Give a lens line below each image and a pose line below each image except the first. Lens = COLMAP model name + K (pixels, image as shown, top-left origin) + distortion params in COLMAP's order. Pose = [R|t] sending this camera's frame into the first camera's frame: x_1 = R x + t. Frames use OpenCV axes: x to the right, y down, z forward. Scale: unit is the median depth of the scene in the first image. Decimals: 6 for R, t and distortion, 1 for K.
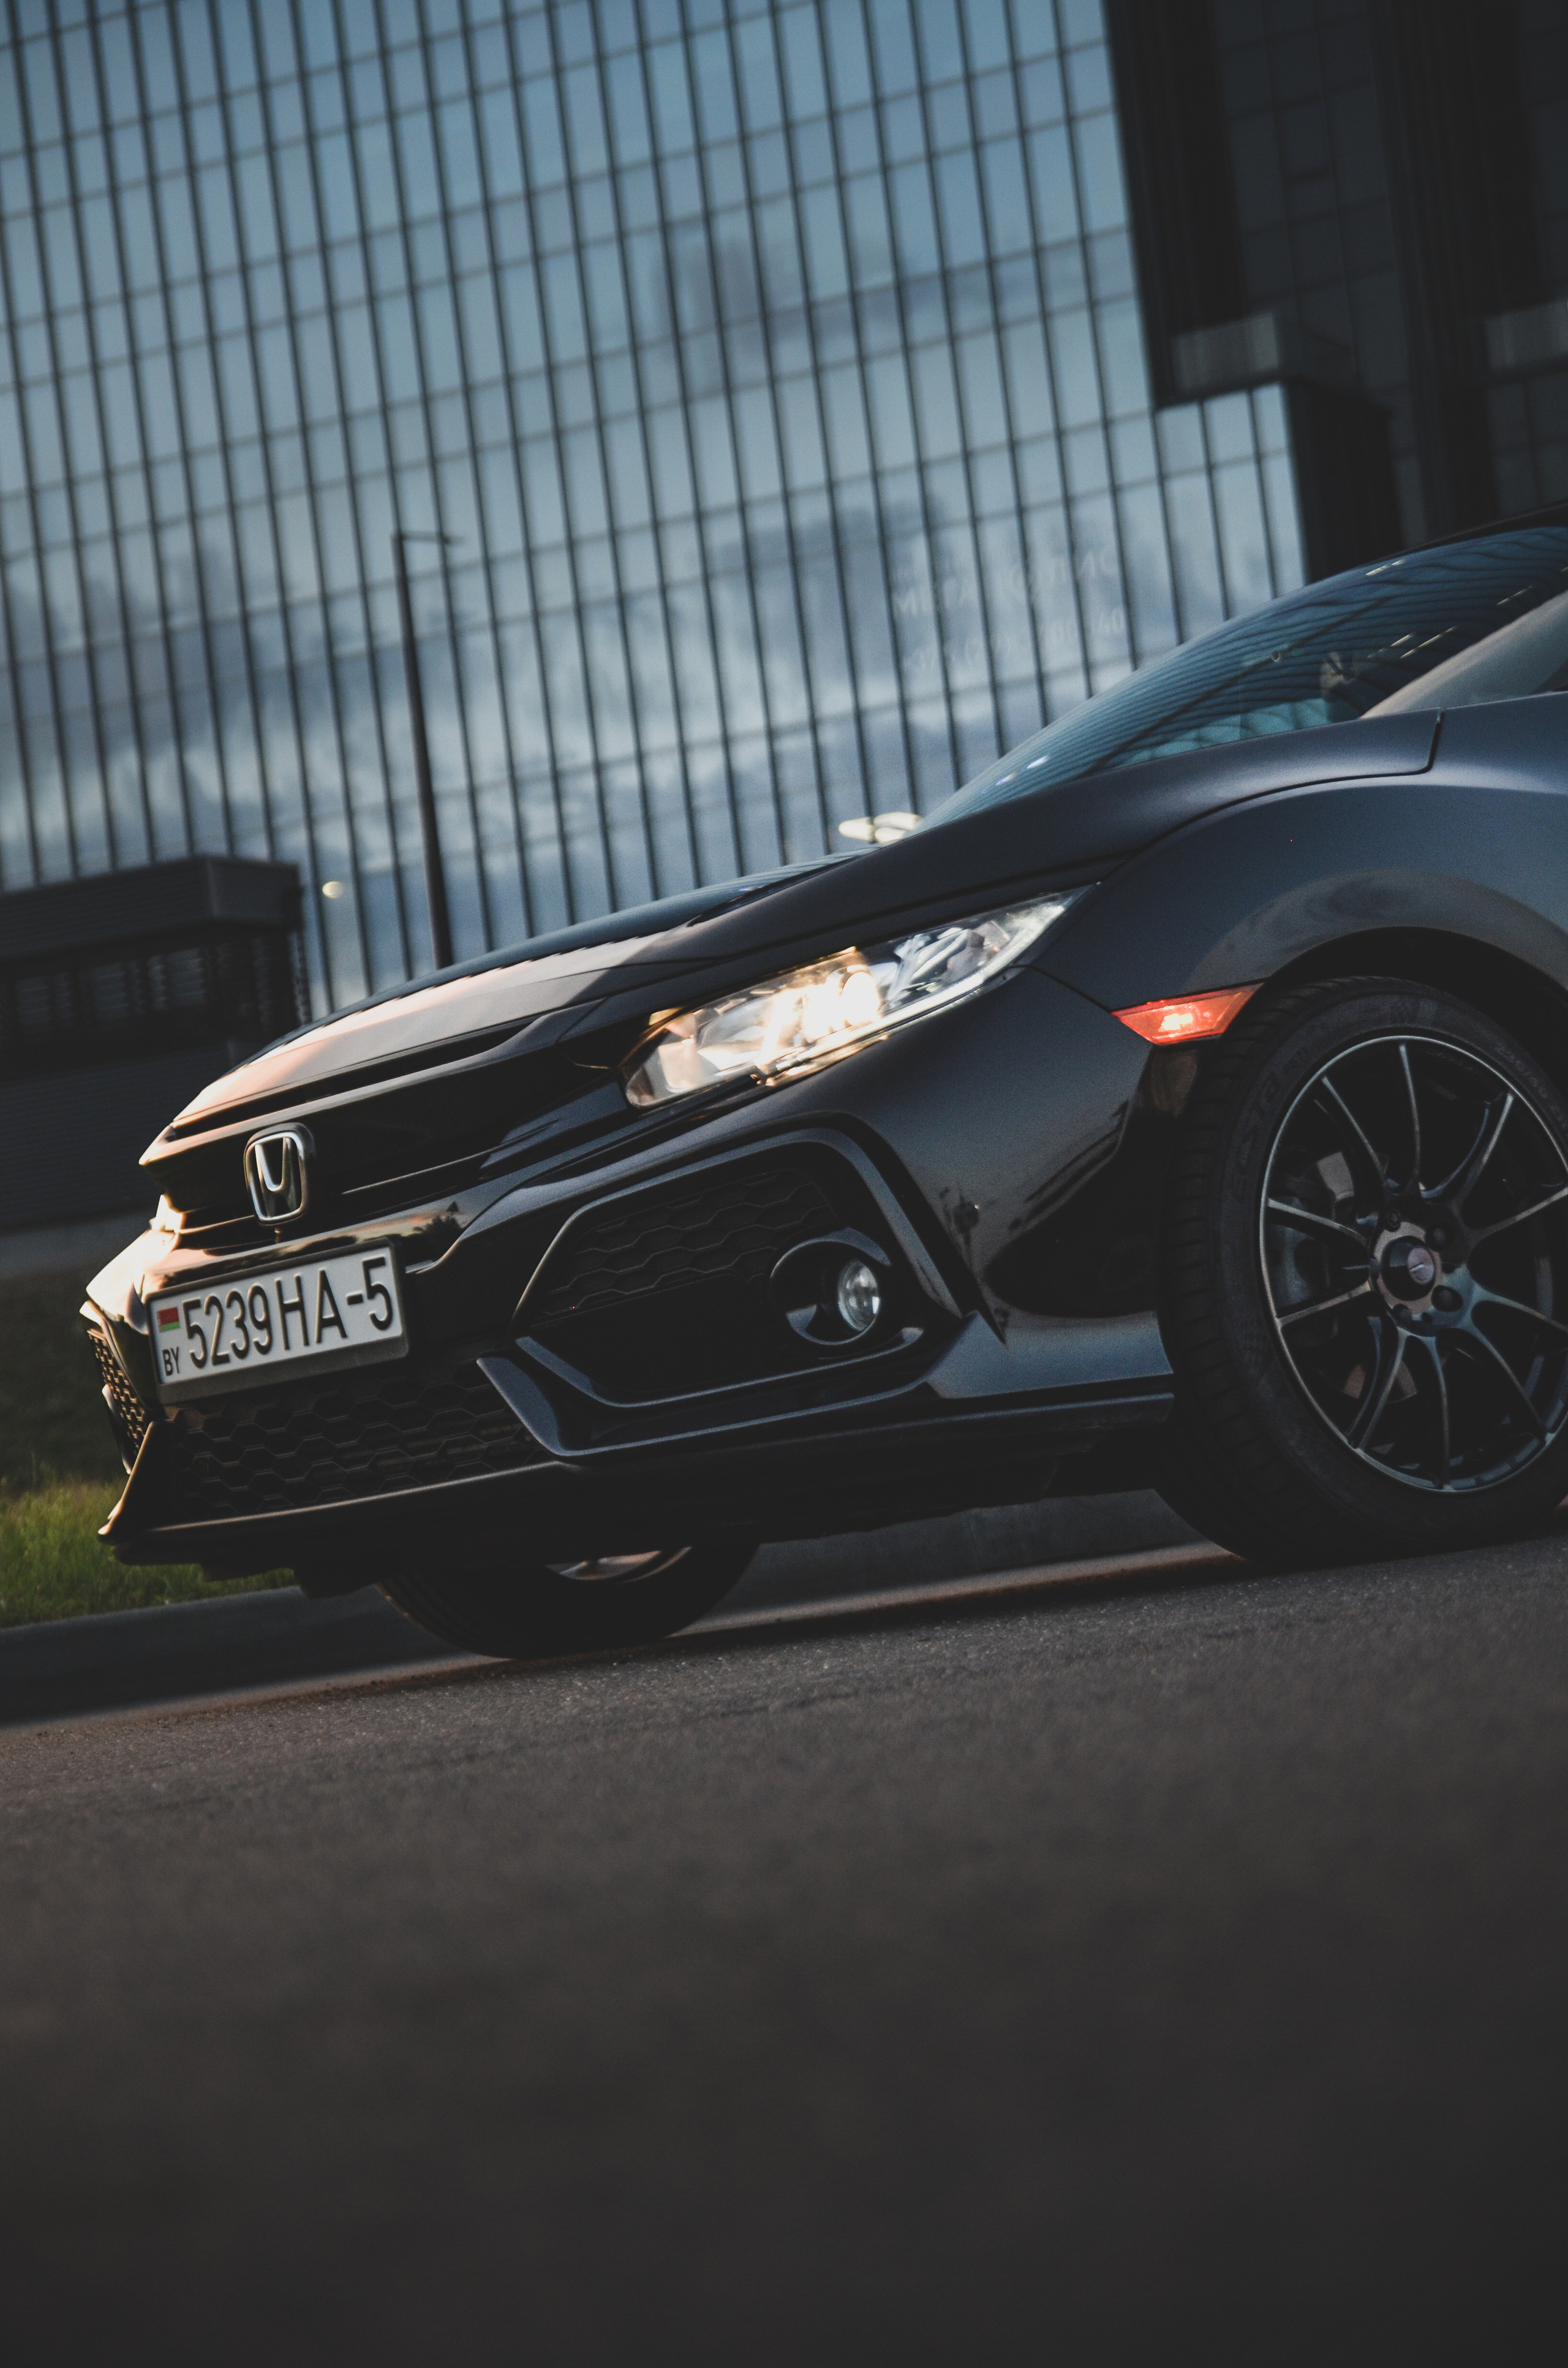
lens RADIAL K [[4574.3, 0, 784.0], [0, 4574.3, 1184.0], [0, 0, 1]] dist [0.210425, -0.159849]
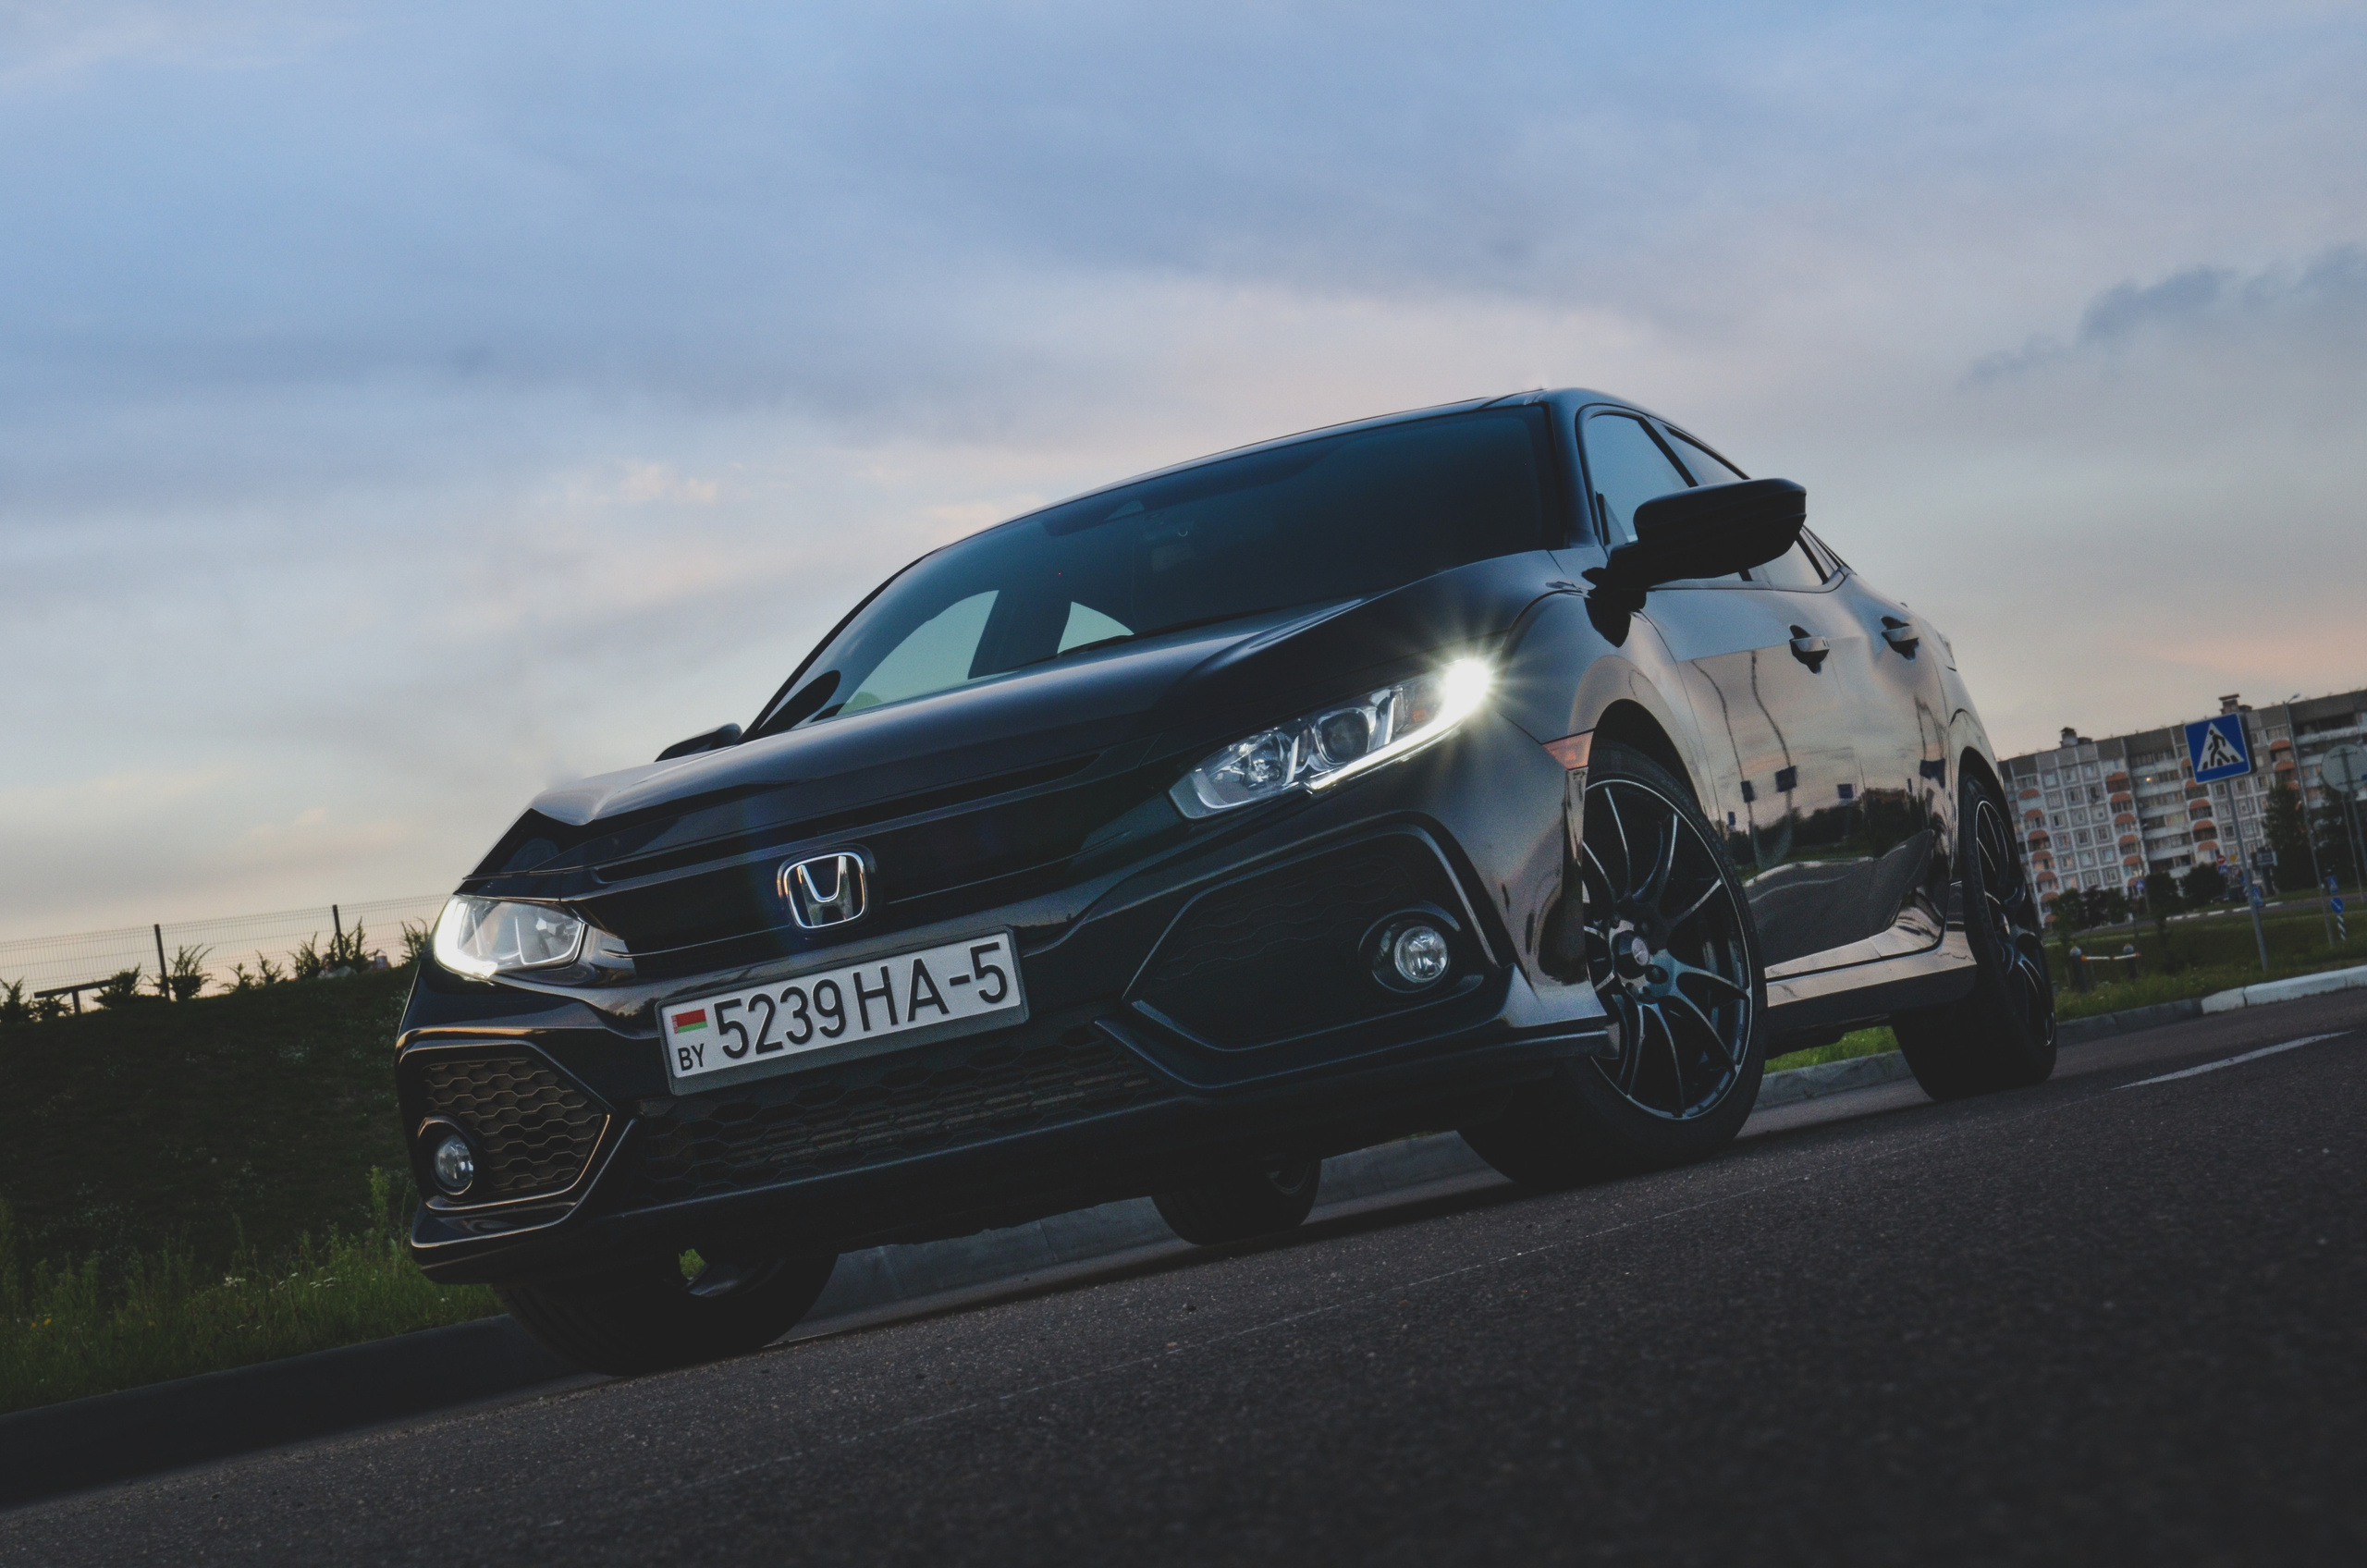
lens RADIAL K [[4572.9, 0, 1187.2], [0, 4572.9, 939.3], [0, 0, 1]] dist [0.210425, -0.159849]
pose [[0.849075, -0.003270, 0.528262, -0.644123], [0.043469, 0.997022, -0.063697, 0.088991], [-0.526480, 0.077047, 0.846689, -0.049381]]
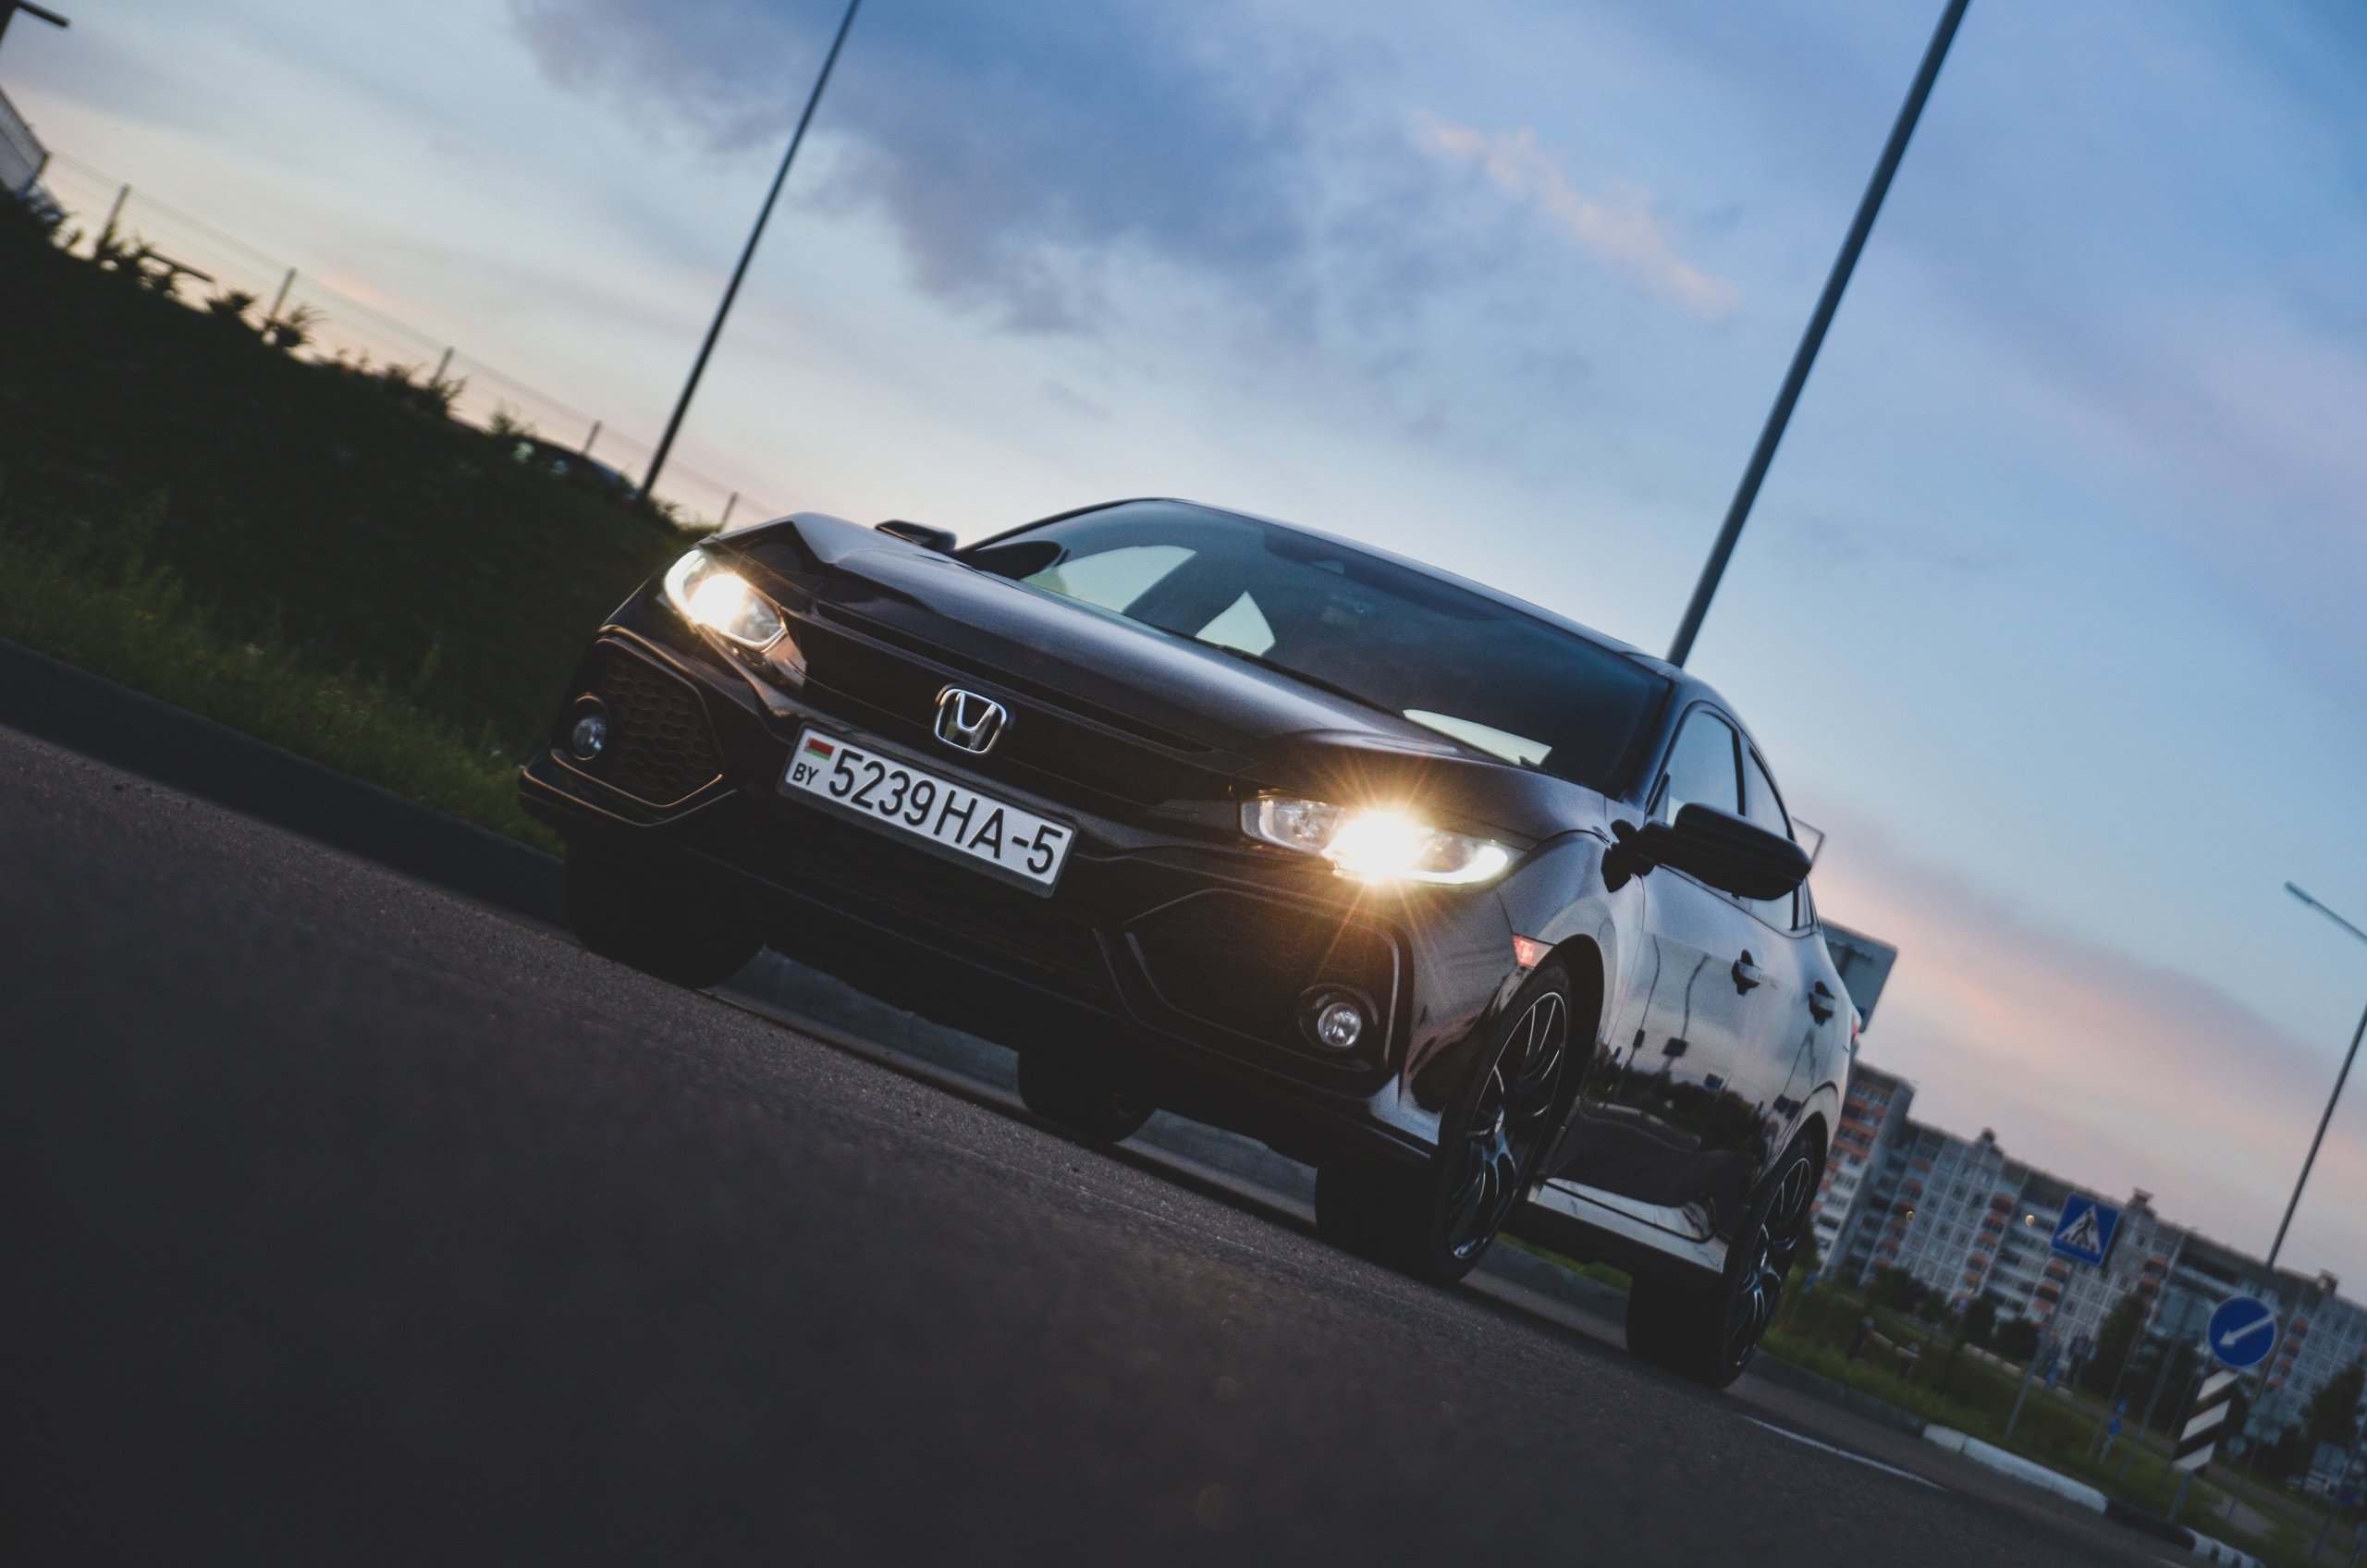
lens RADIAL K [[4572.9, 0, 1187.2], [0, 4572.9, 939.3], [0, 0, 1]] dist [0.210425, -0.159849]
pose [[0.706813, 0.448150, 0.547336, -0.821449], [-0.507374, 0.860320, -0.049209, 0.094153], [-0.492937, -0.242922, 0.835465, -0.279862]]
